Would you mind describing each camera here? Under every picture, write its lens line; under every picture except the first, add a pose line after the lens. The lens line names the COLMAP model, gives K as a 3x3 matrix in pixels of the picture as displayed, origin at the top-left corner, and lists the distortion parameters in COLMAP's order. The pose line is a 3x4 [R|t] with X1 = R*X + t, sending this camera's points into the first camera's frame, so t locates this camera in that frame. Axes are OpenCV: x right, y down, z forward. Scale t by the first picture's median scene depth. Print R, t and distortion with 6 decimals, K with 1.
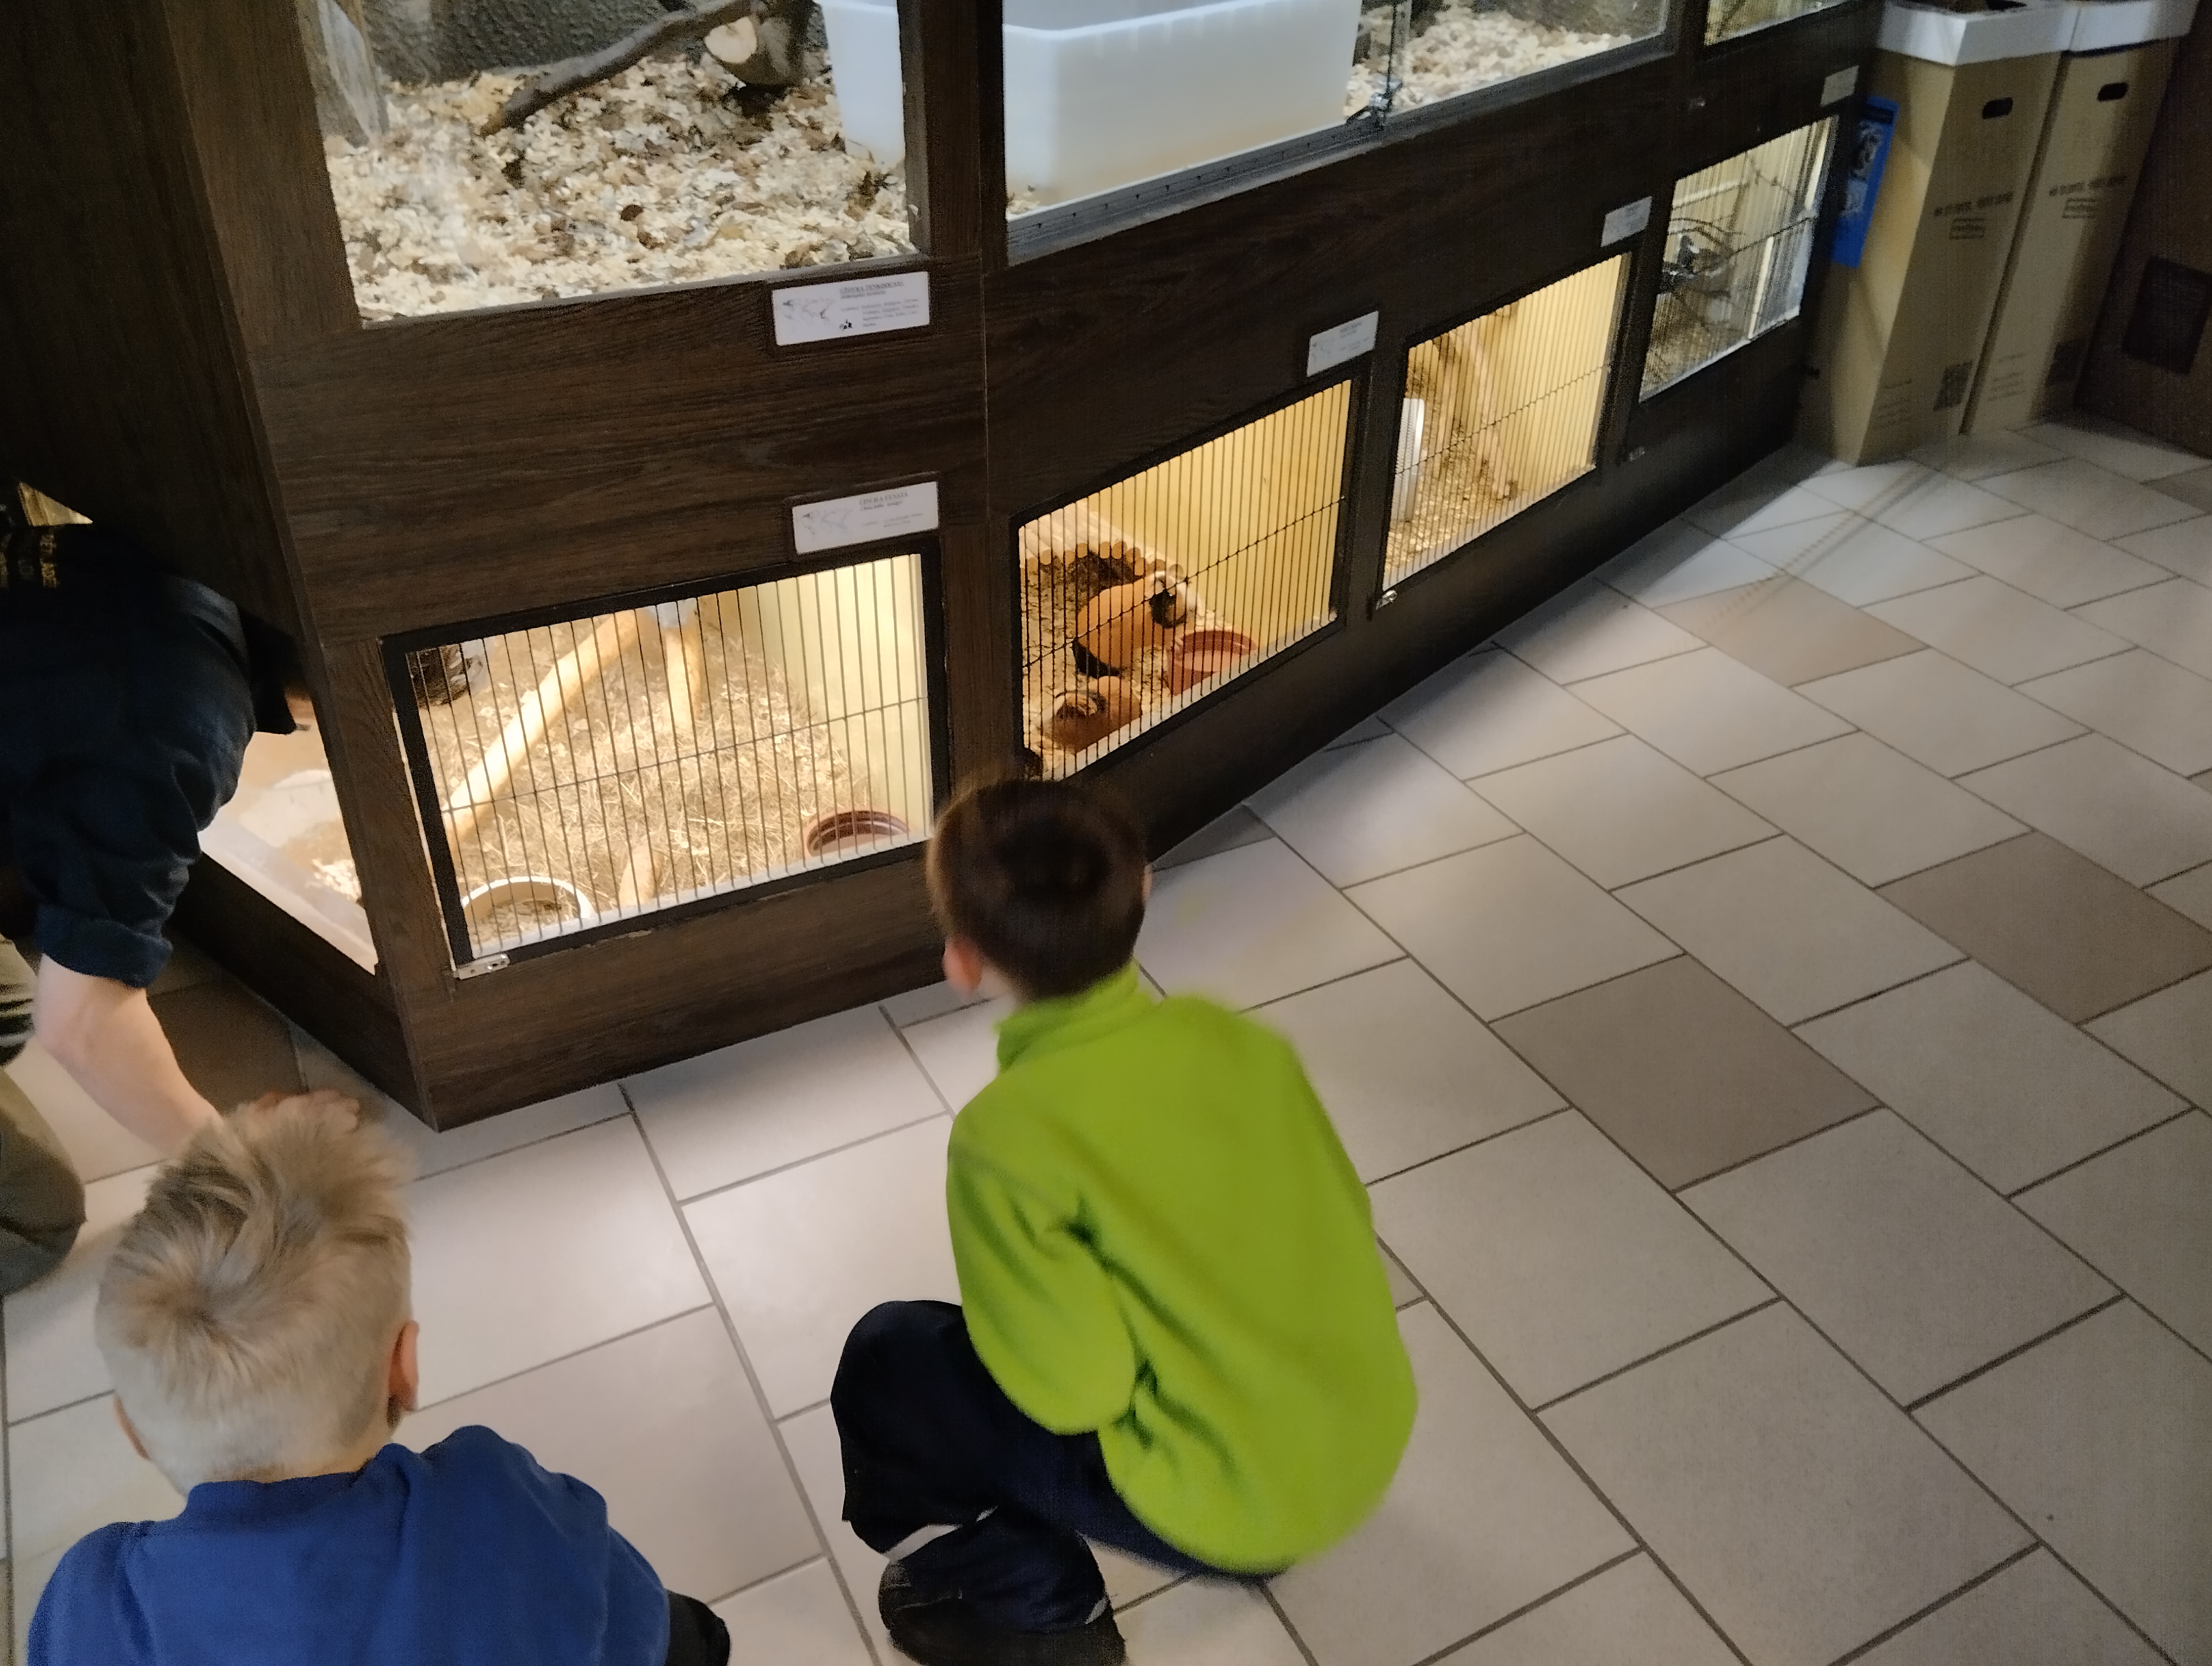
lens RADIAL K [[1819.8, 0, 1081.8], [0, 1819.8, 838.8], [0, 0, 1]] dist [0.056142, -0.116049]
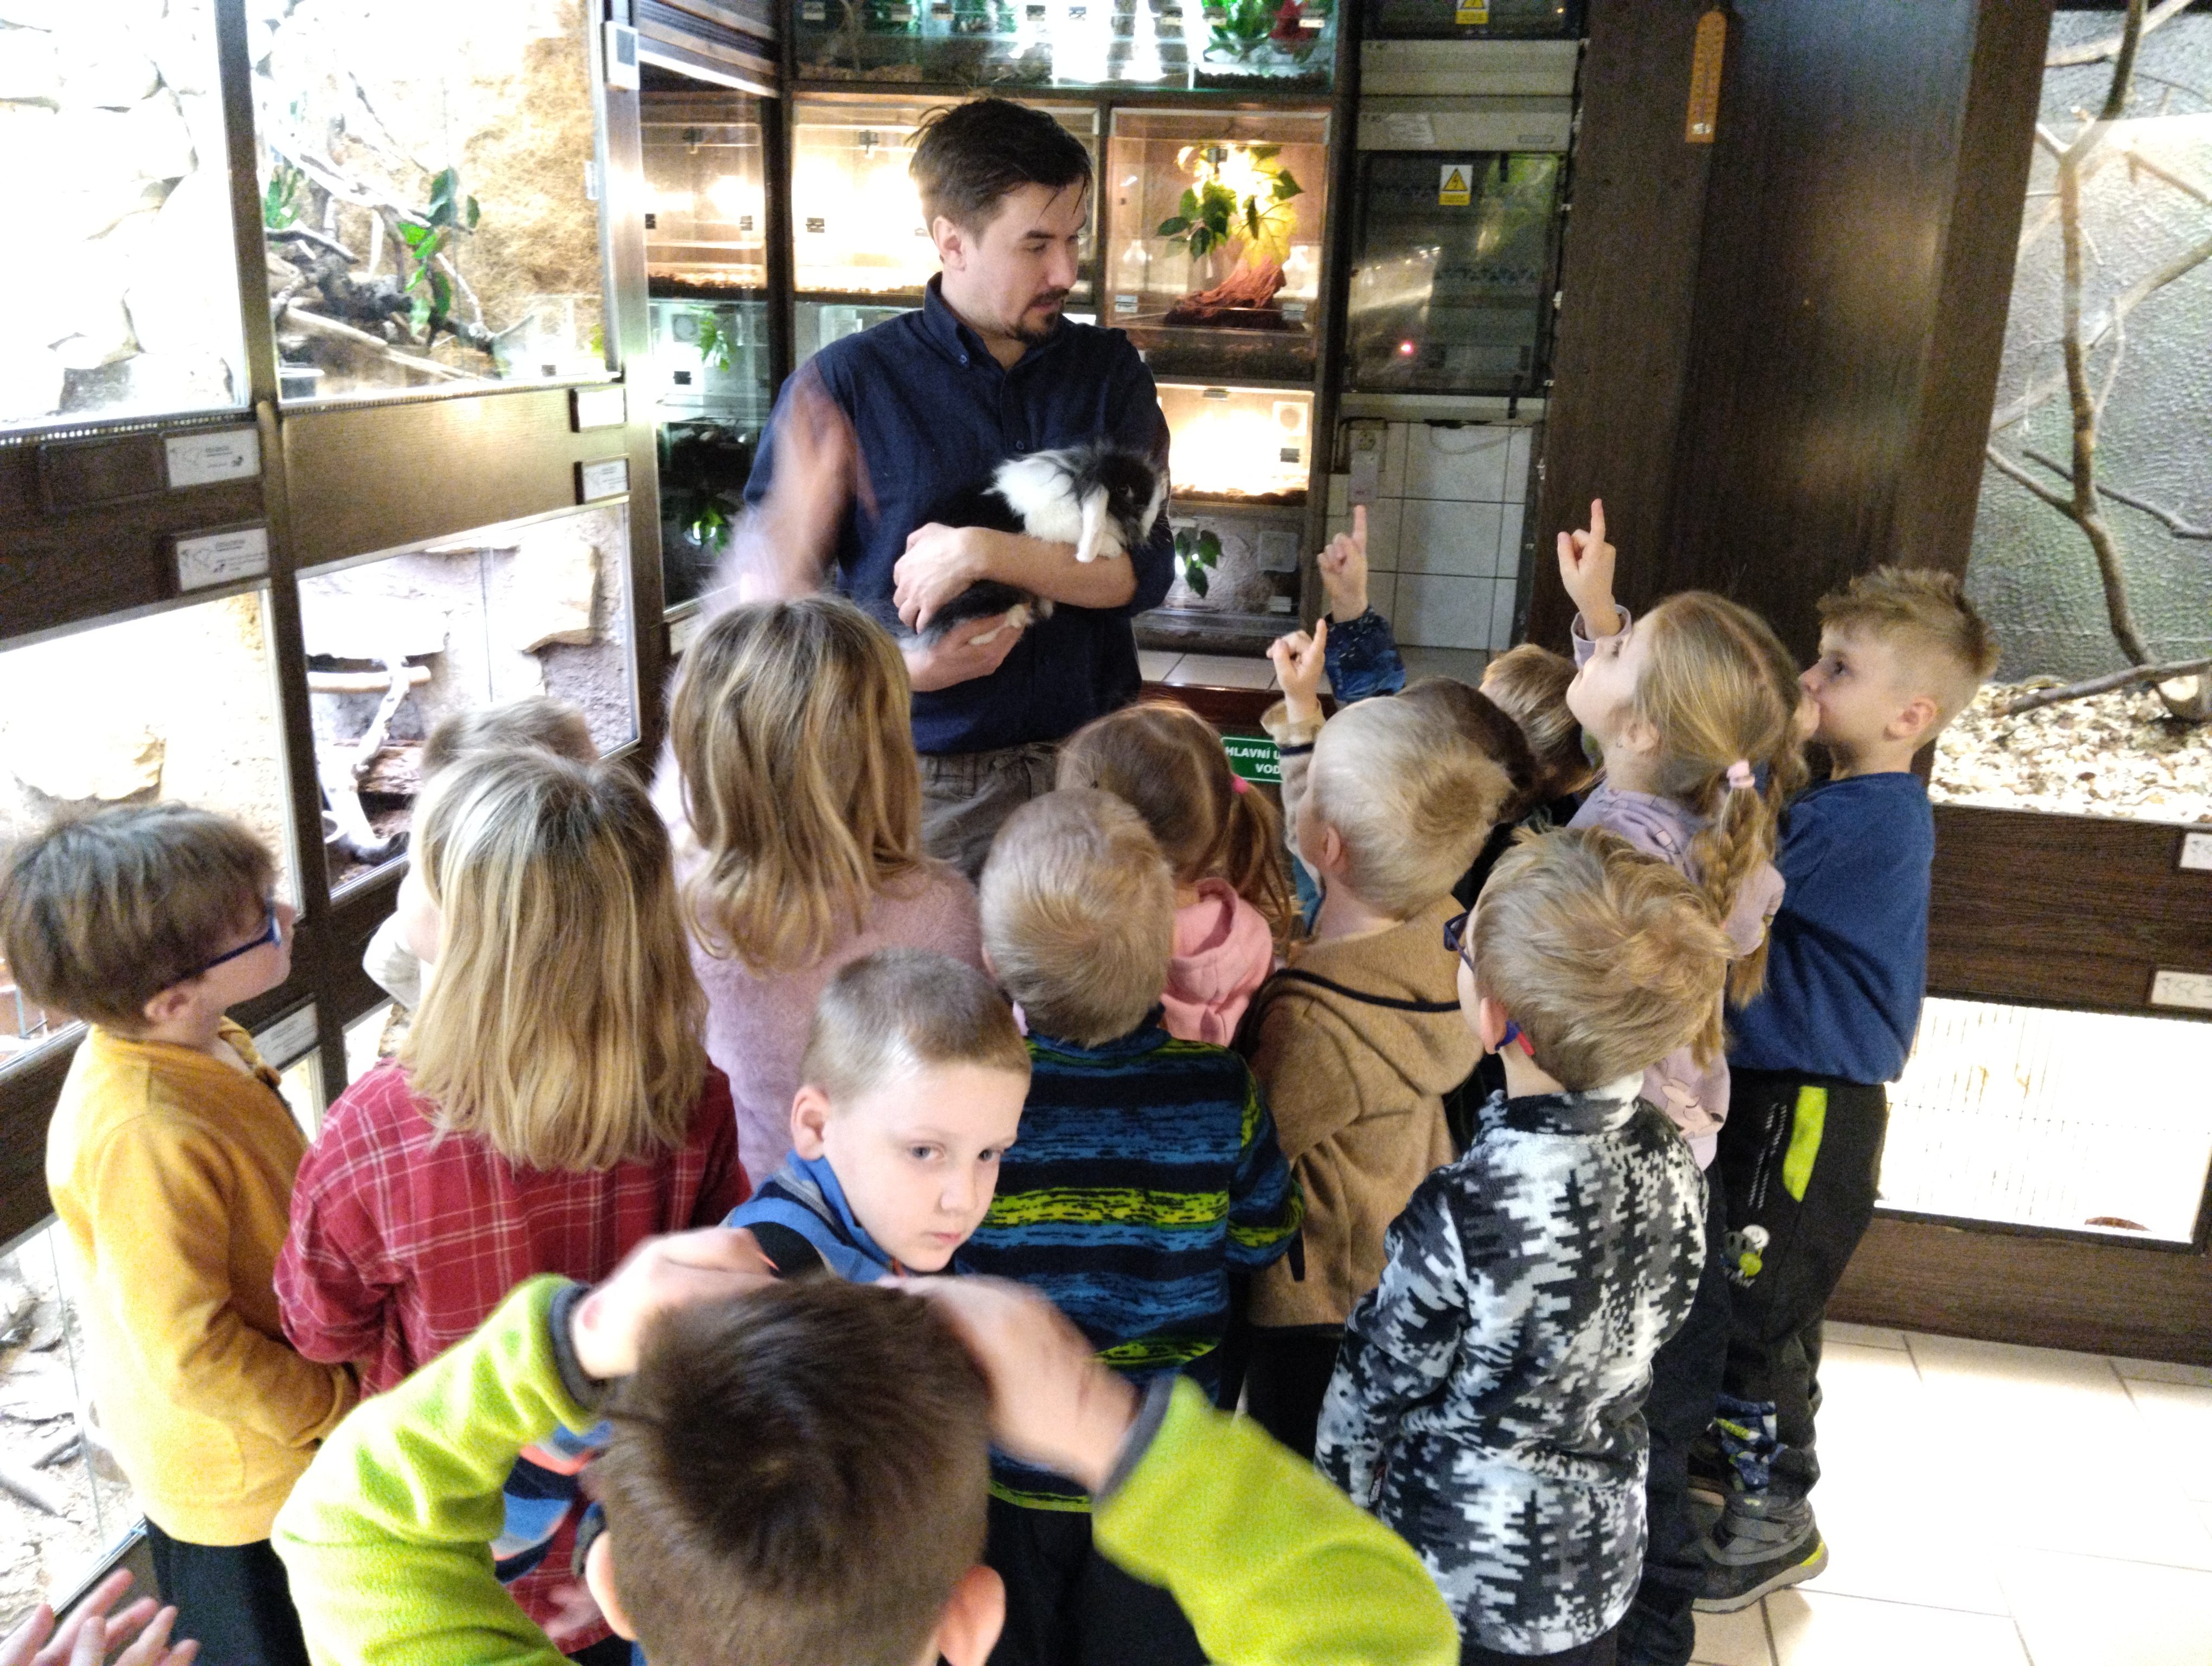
lens RADIAL K [[1819.8, 0, 1104.6], [0, 1819.8, 815.1], [0, 0, 1]] dist [0.056142, -0.116049]
pose [[0.790507, 0.190600, -0.582040, 0.008555], [-0.361744, 0.912165, -0.192602, 0.277490], [0.494207, 0.362803, 0.790021, -0.606667]]
